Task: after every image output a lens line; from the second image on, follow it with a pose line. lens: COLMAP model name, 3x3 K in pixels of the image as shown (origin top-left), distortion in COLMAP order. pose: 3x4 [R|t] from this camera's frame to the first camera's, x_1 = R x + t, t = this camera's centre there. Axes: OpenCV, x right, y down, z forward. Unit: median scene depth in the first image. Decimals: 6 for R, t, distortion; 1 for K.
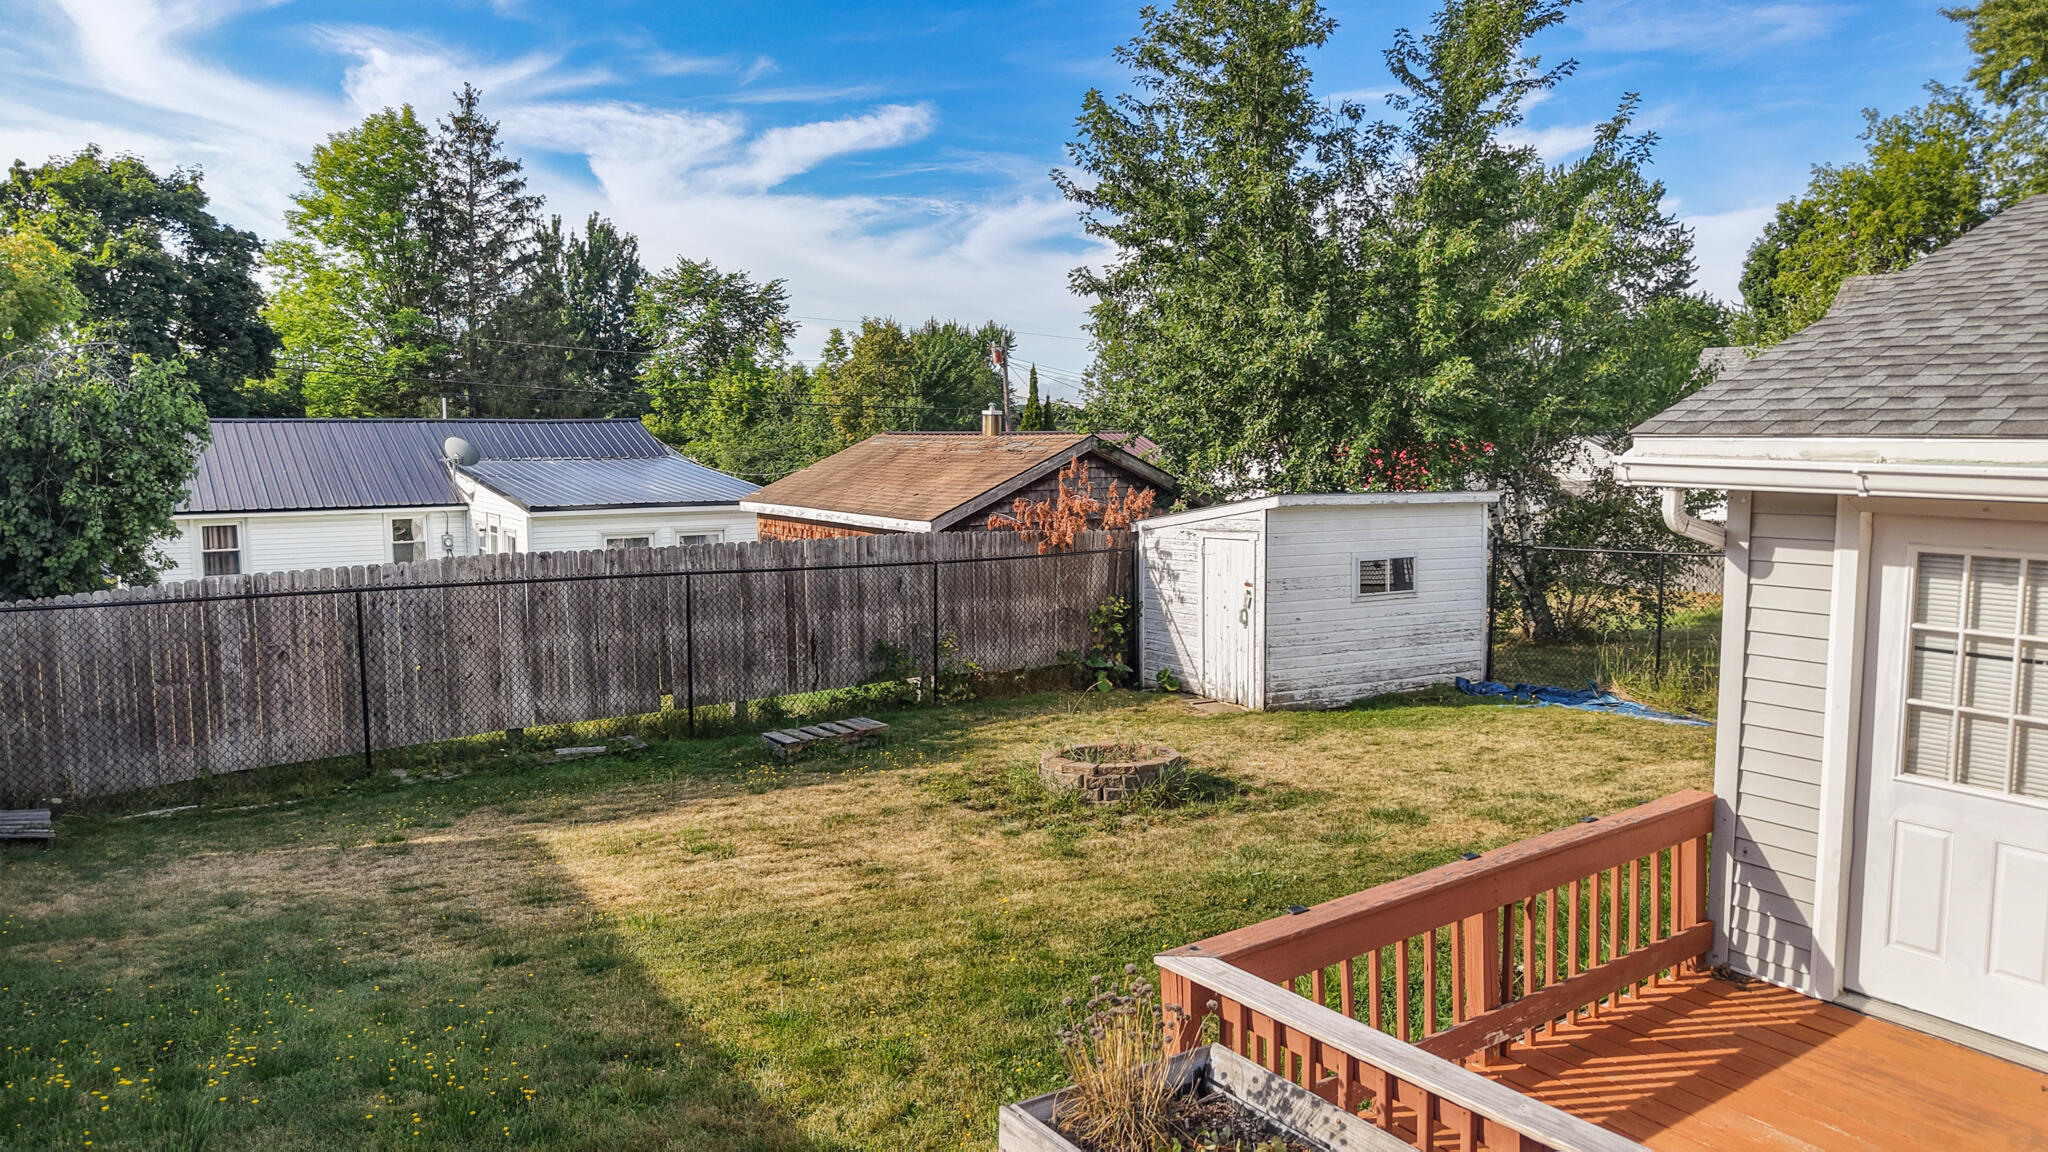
lens RADIAL K [[1376.1, 0, 1018.8], [0, 1376.1, 574.6], [0, 0, 1]] dist [0.036350, -0.048581]
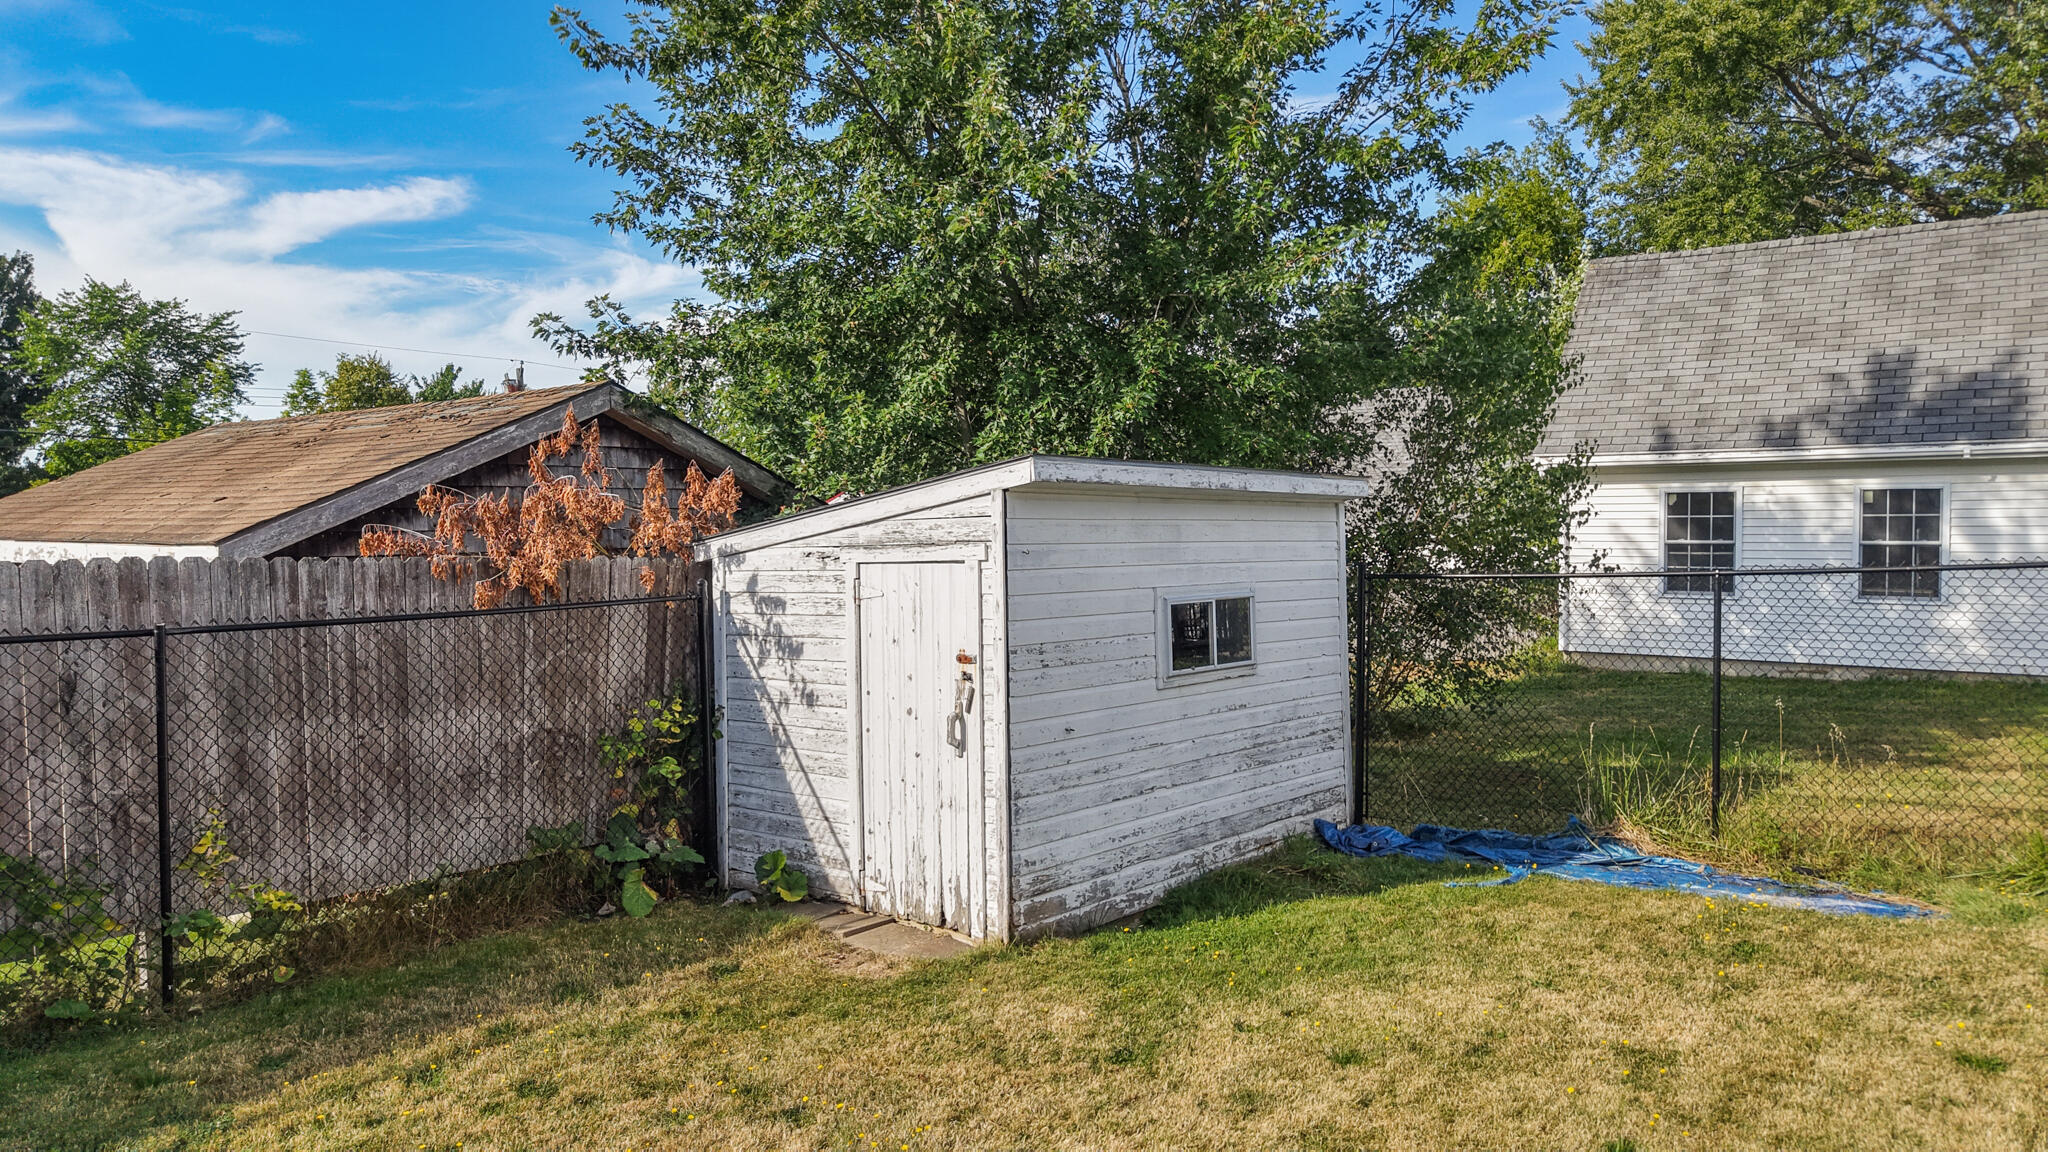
lens RADIAL K [[1376.1, 0, 1018.8], [0, 1376.1, 574.6], [0, 0, 1]] dist [0.036350, -0.048581]
pose [[0.951675, -0.016438, 0.306668, 0.042705], [0.036983, 0.997434, -0.061304, 0.007153], [-0.304873, 0.069683, 0.949840, 0.519642]]
